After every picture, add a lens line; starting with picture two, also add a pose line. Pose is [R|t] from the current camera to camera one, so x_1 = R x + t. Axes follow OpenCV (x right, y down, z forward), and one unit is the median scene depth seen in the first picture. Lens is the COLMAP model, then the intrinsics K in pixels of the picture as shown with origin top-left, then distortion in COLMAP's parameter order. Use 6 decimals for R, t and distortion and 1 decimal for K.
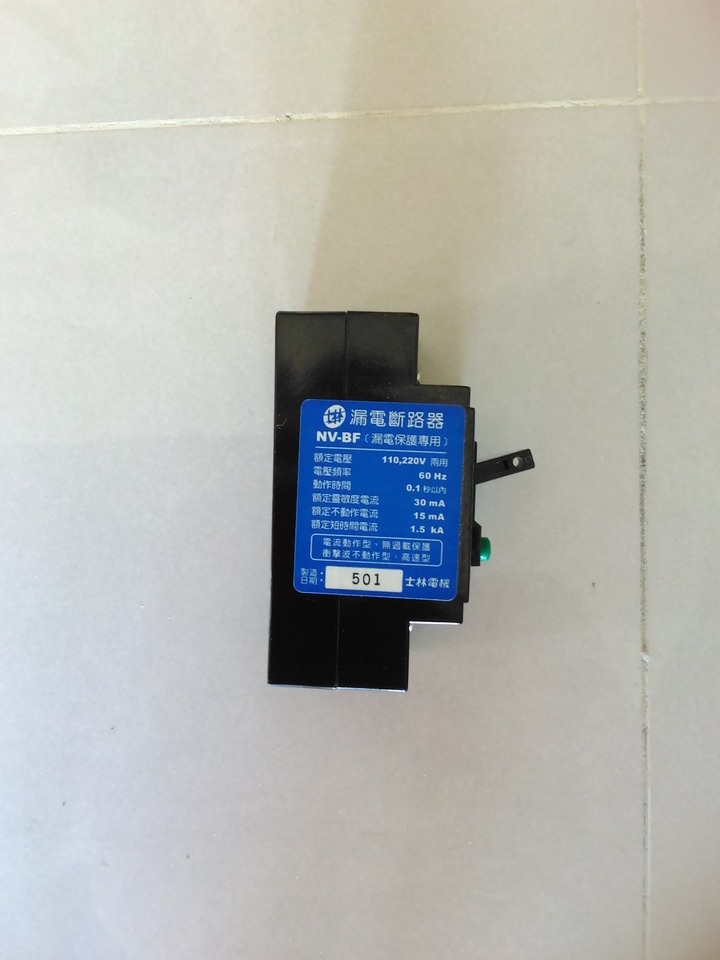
lens RADIAL K [[797.2, 0, 360.0], [0, 797.2, 480.0], [0, 0, 1]] dist [0.118923, -0.216136]
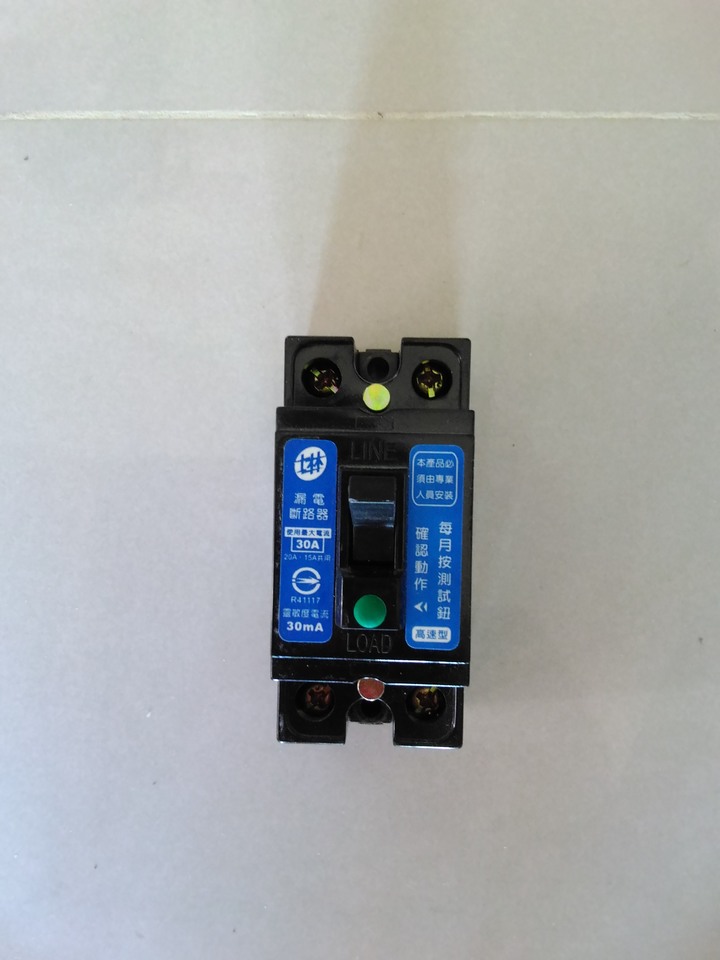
lens RADIAL K [[797.2, 0, 360.0], [0, 797.2, 480.0], [0, 0, 1]] dist [0.118923, -0.216136]
pose [[0.993672, 0.036354, -0.106277, 0.000858], [-0.040396, 0.998530, -0.036129, -0.002634], [0.104807, 0.040194, 0.993680, 0.121731]]
